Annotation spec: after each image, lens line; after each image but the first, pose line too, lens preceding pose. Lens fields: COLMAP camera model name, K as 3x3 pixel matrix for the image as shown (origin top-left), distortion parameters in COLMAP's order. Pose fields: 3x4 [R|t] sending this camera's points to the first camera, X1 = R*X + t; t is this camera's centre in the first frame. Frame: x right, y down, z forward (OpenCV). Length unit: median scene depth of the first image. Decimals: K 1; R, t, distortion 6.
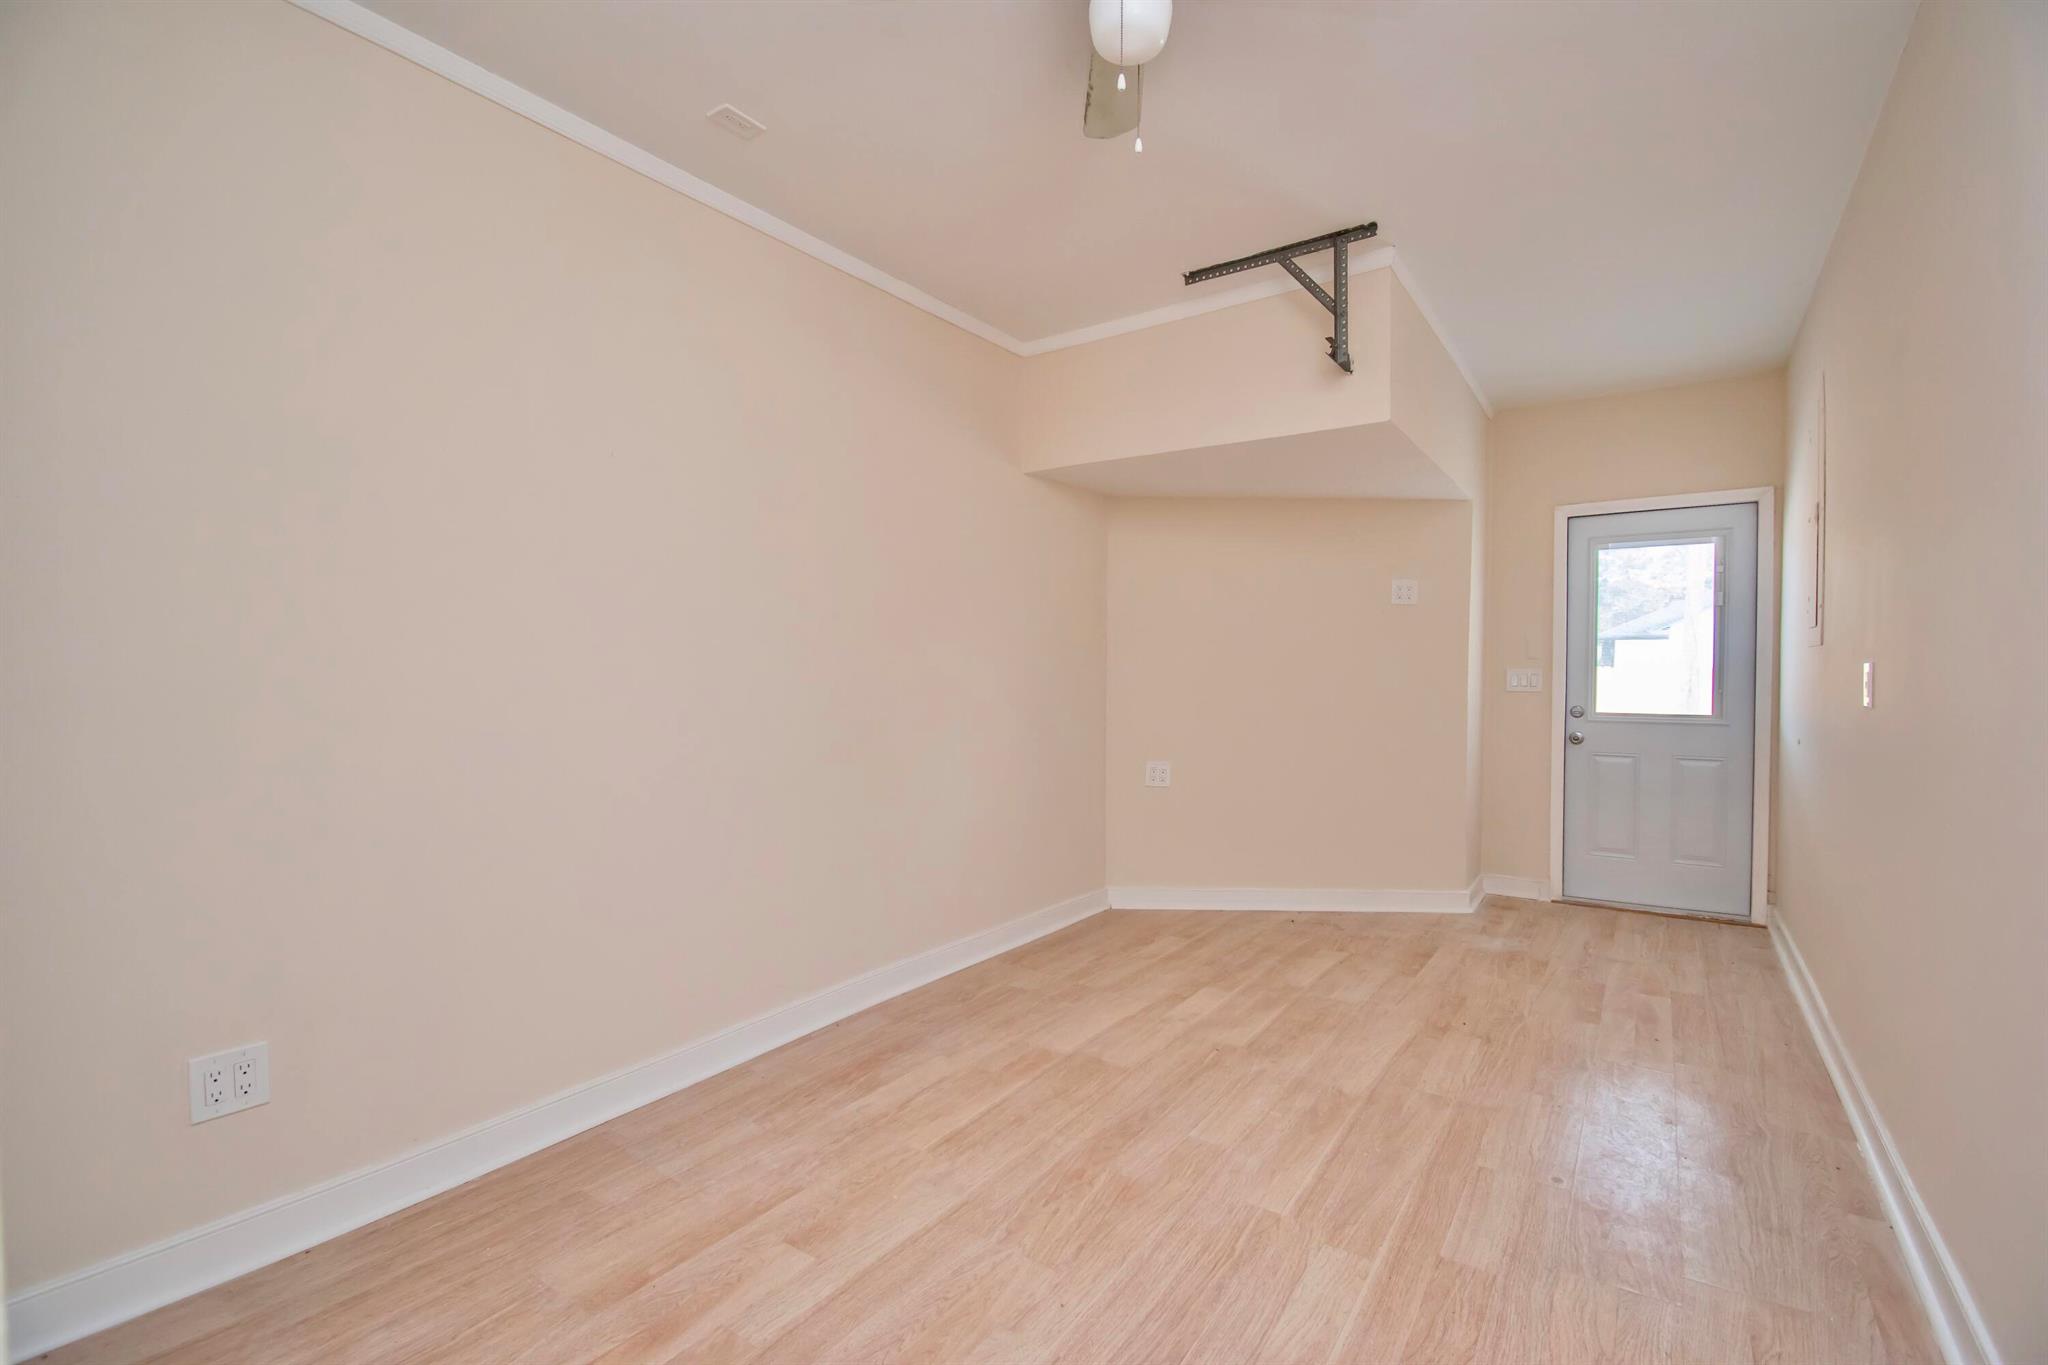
lens RADIAL K [[908.9, 0, 1026.3], [0, 908.9, 687.0], [0, 0, 1]] dist [0.014115, -0.021858]
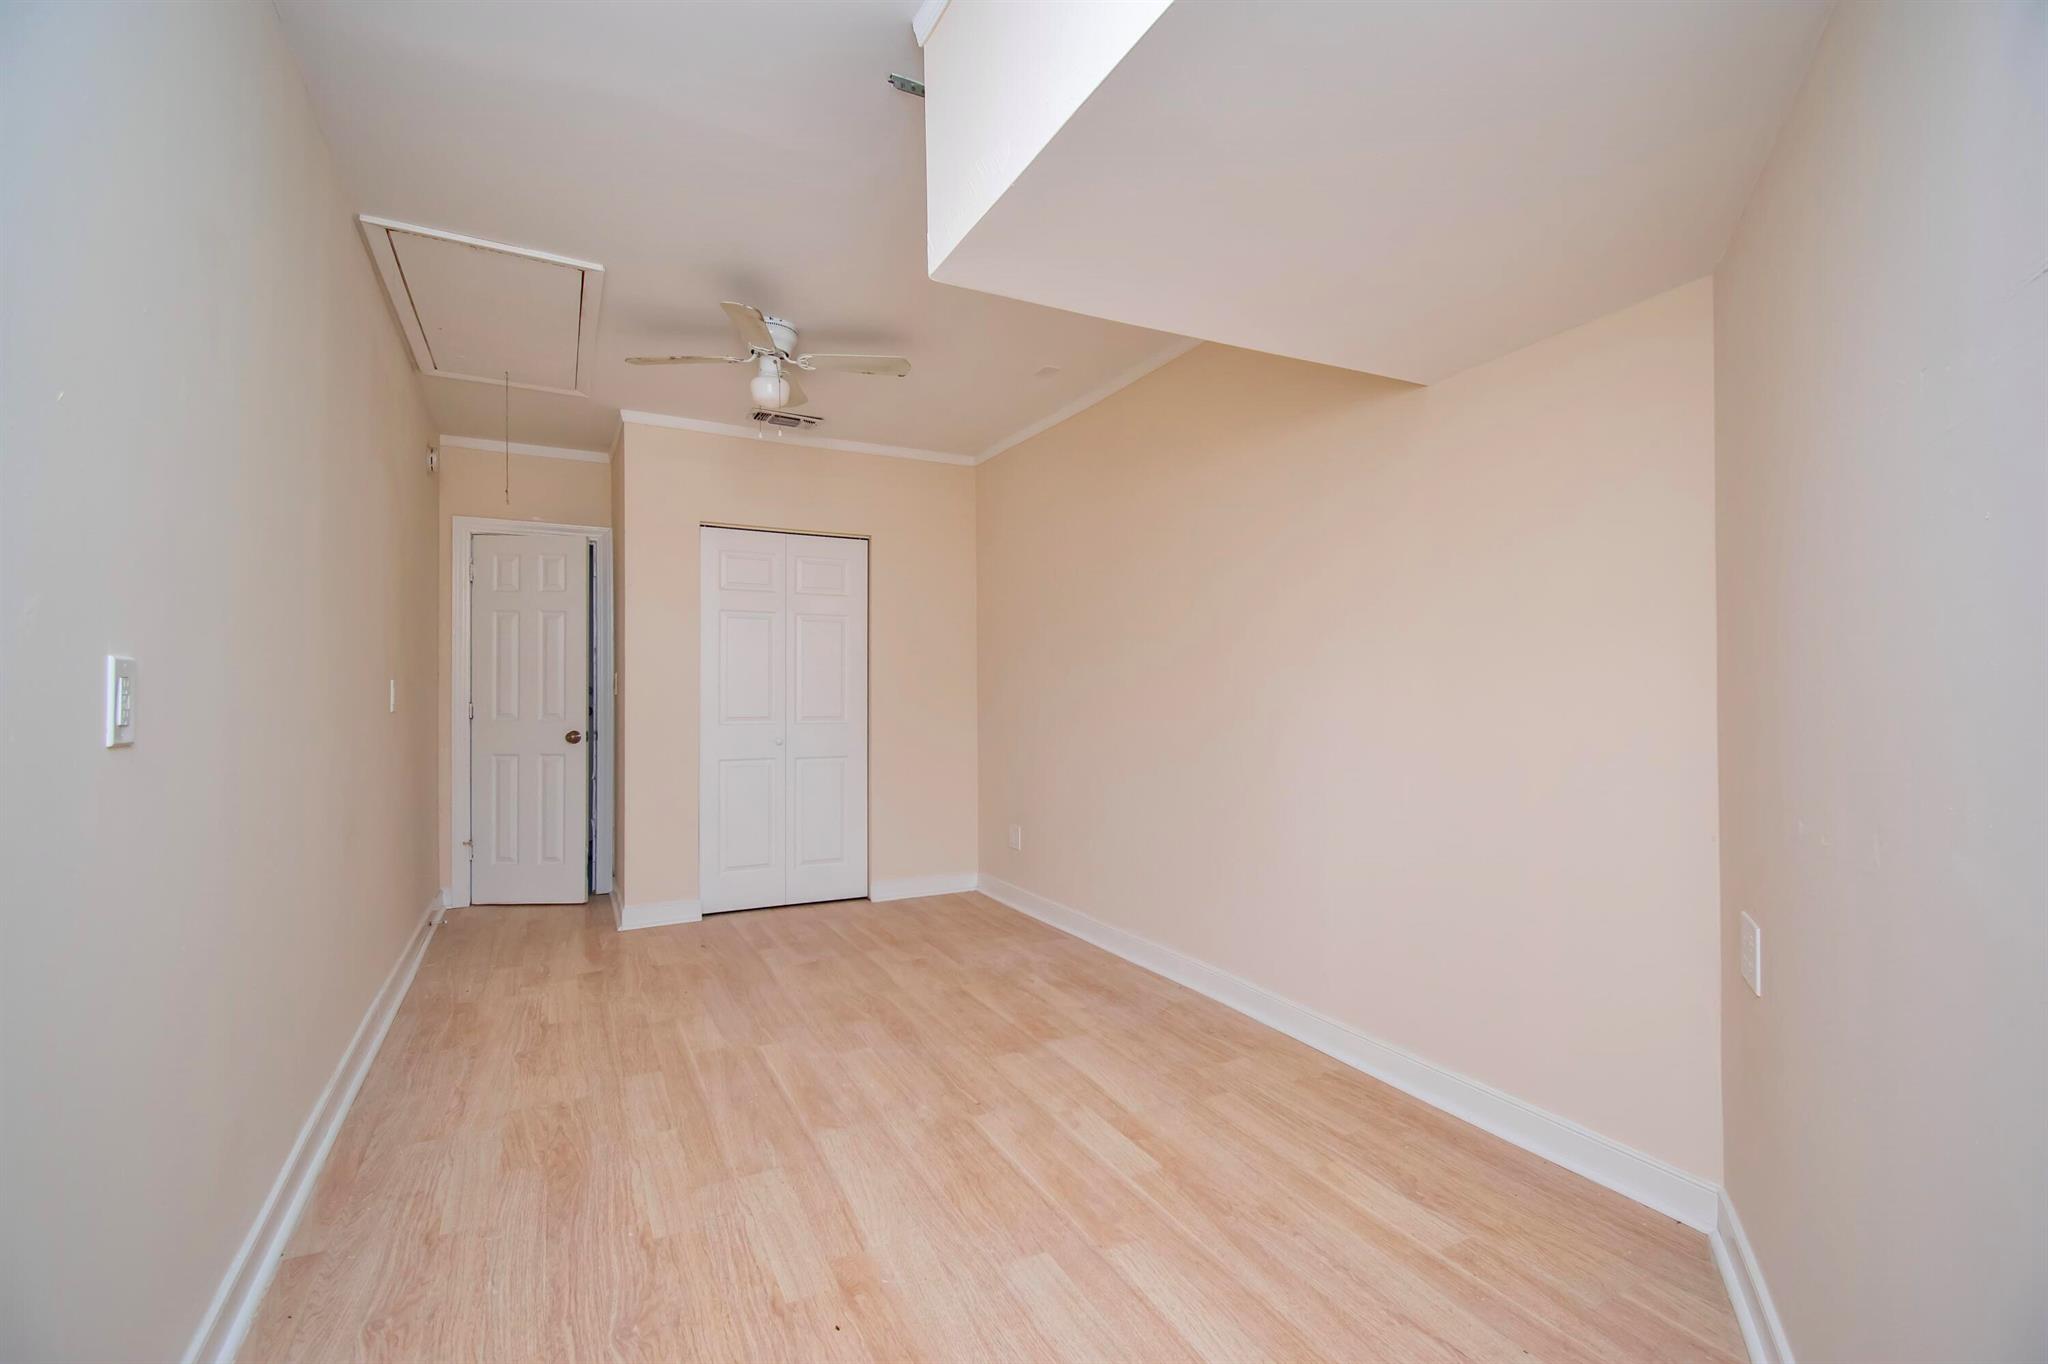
lens RADIAL K [[908.9, 0, 1026.3], [0, 908.9, 686.5], [0, 0, 1]] dist [0.014115, -0.021858]
pose [[-0.472834, -0.008964, -0.881106, 1.003670], [-0.014181, 0.999896, -0.002563, -0.011406], [0.881037, 0.011283, -0.472912, 1.494496]]
